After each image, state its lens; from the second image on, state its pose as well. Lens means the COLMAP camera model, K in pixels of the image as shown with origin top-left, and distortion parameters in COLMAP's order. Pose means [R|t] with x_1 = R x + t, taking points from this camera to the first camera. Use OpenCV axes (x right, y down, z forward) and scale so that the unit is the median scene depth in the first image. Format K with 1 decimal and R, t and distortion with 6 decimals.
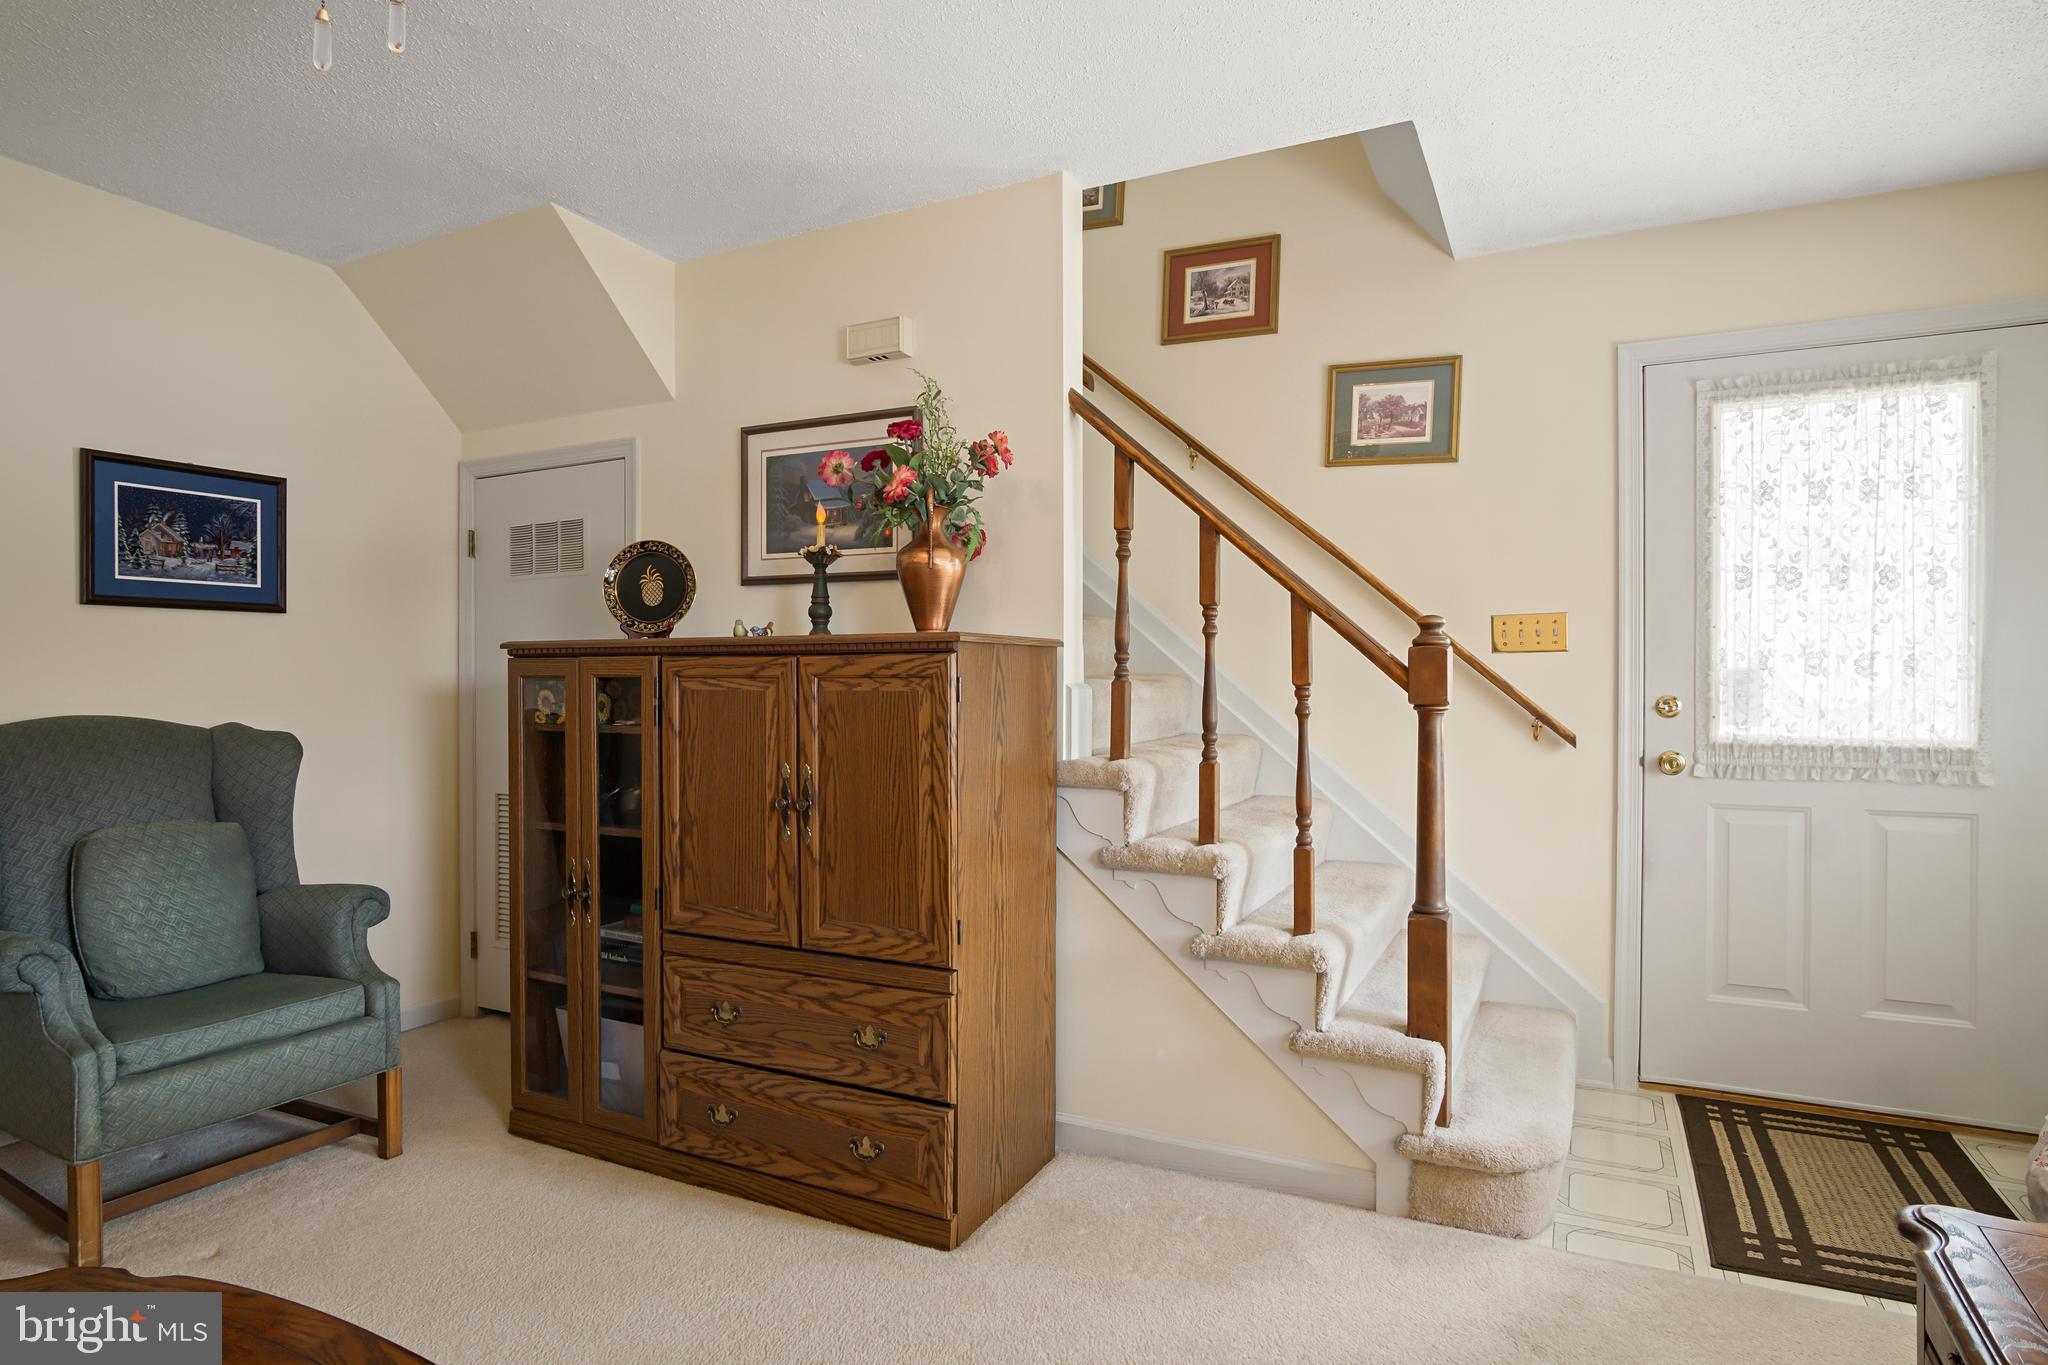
lens RADIAL K [[1104.7, 0, 1026.0], [0, 1104.7, 692.8], [0, 0, 1]] dist [-0.029852, 0.007887]
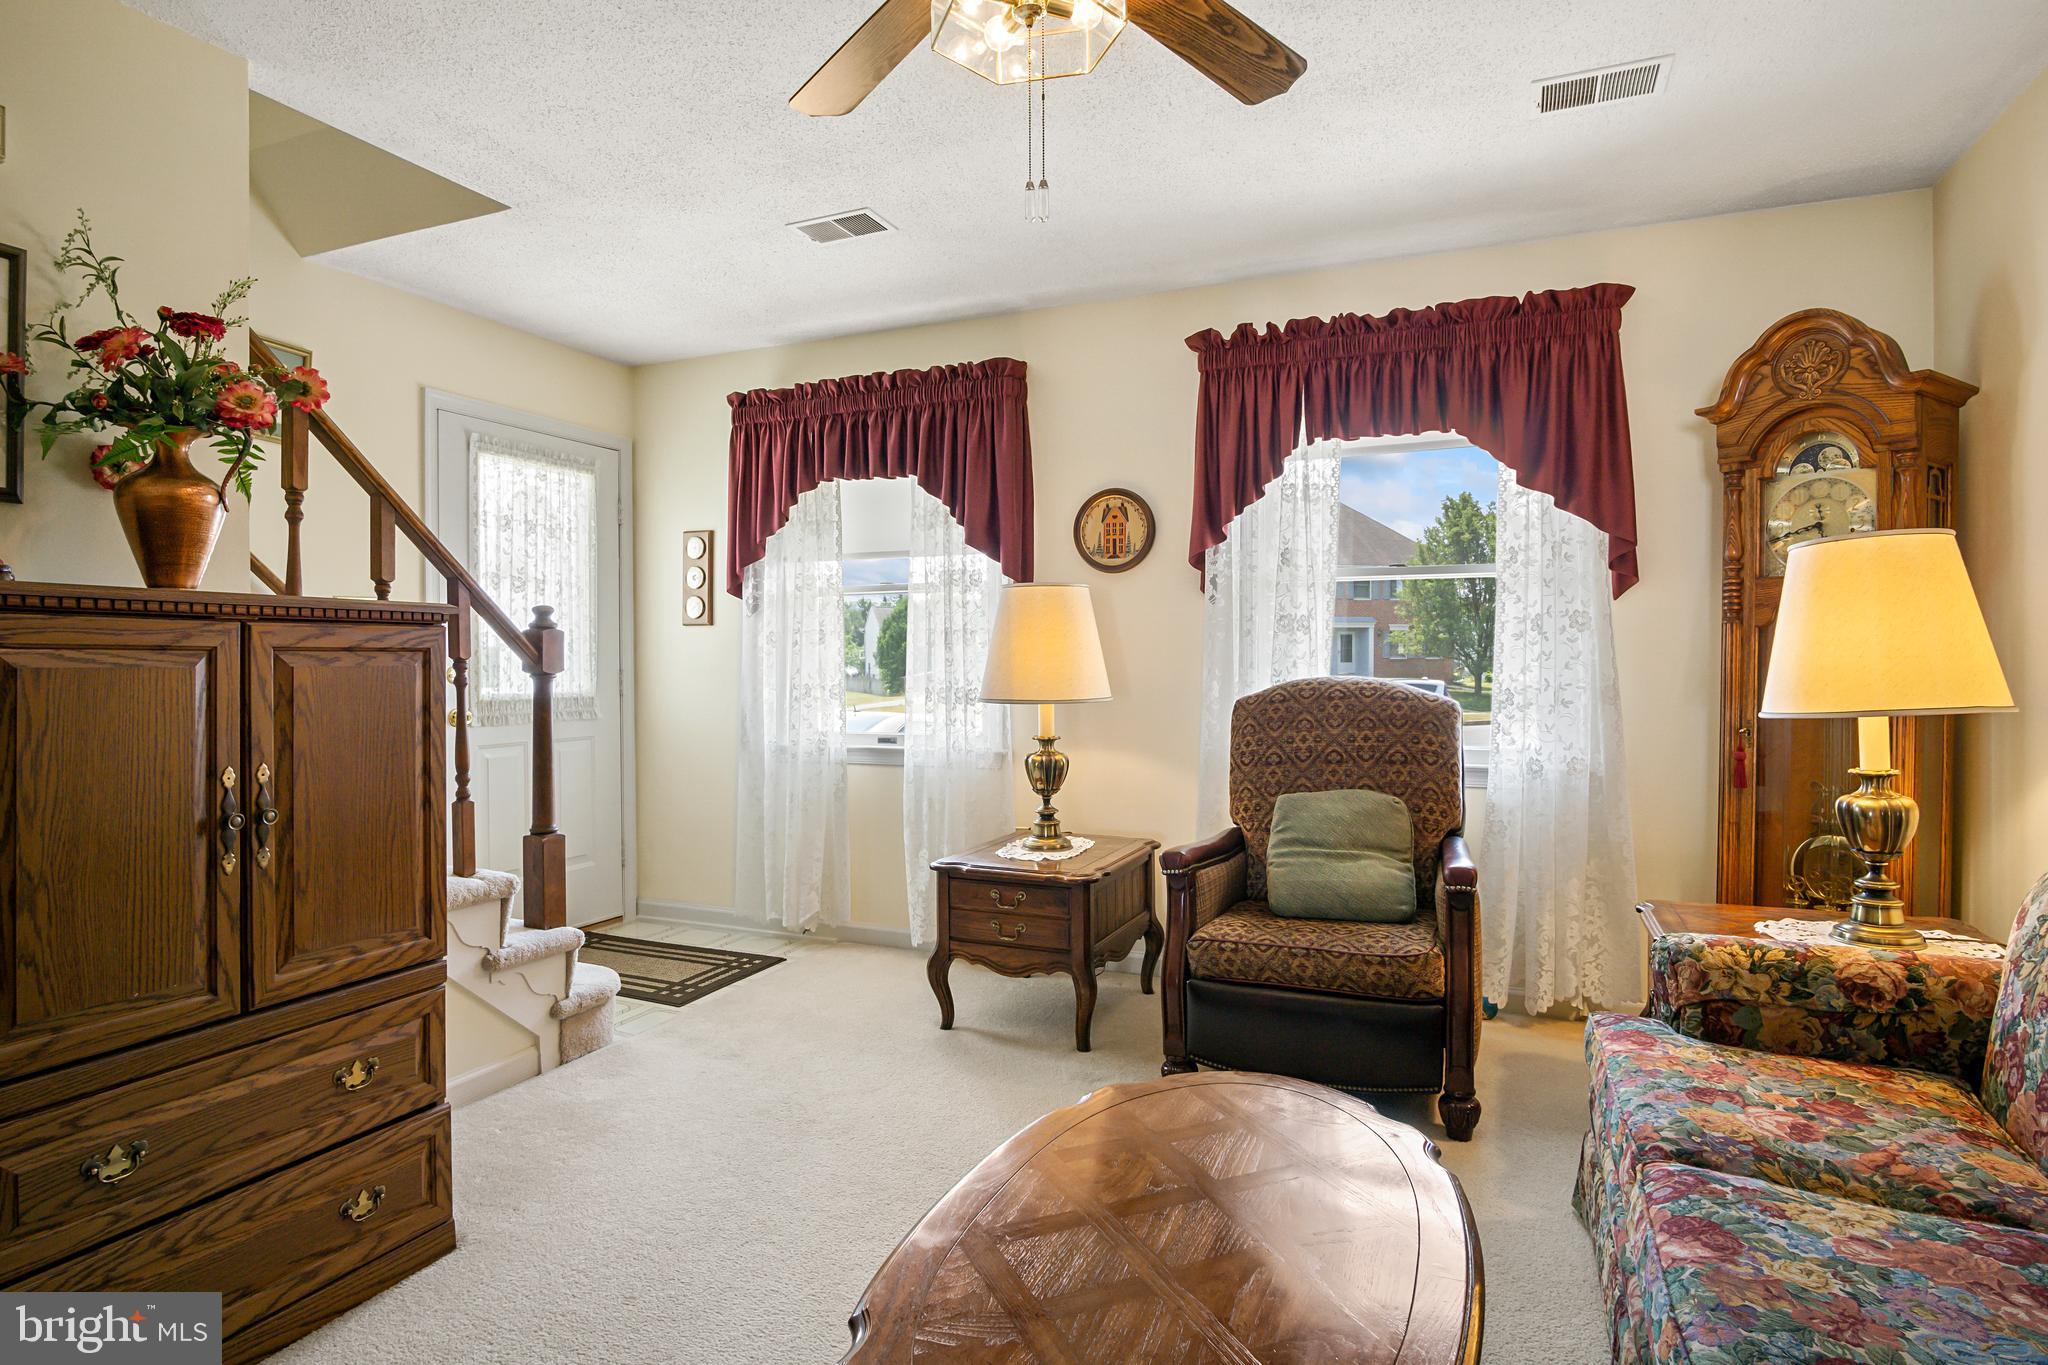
lens RADIAL K [[1104.7, 0, 1060.8], [0, 1104.7, 659.9], [0, 0, 1]] dist [-0.029852, 0.007887]
pose [[-0.098673, -0.002947, 0.995116, -1.003415], [0.009579, 0.999946, 0.003911, -0.004923], [-0.995074, 0.009918, -0.098640, 0.525870]]
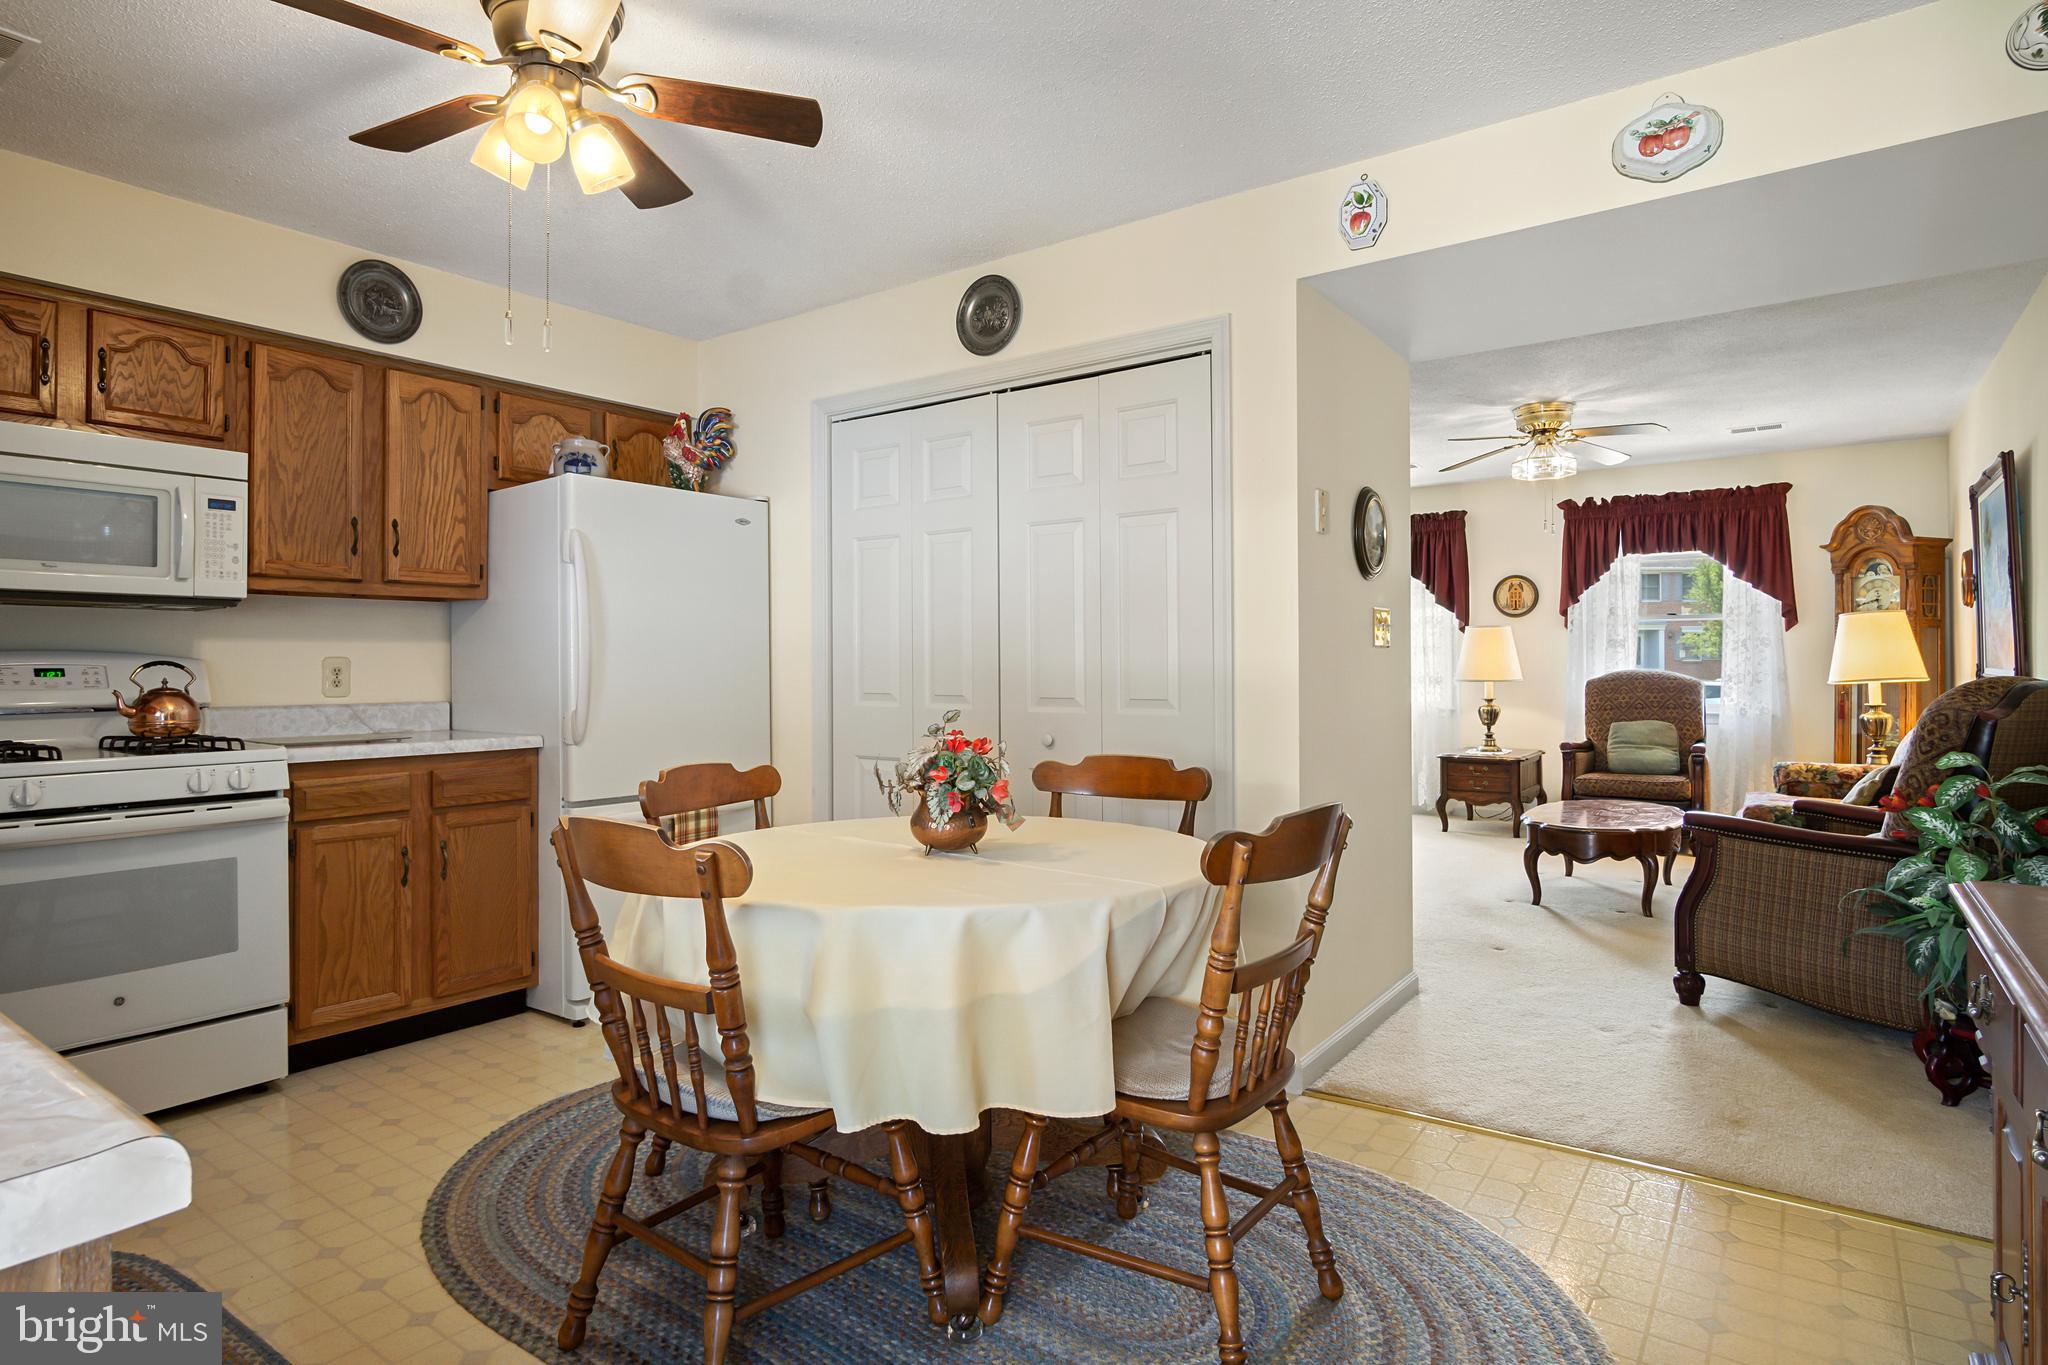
lens RADIAL K [[1104.7, 0, 1041.7], [0, 1104.7, 652.1], [0, 0, 1]] dist [-0.029852, 0.007887]
pose [[0.141896, 0.007114, 0.989856, -2.509182], [0.012052, 0.999888, -0.008914, -0.012029], [-0.989808, 0.013195, 0.141794, 1.105282]]
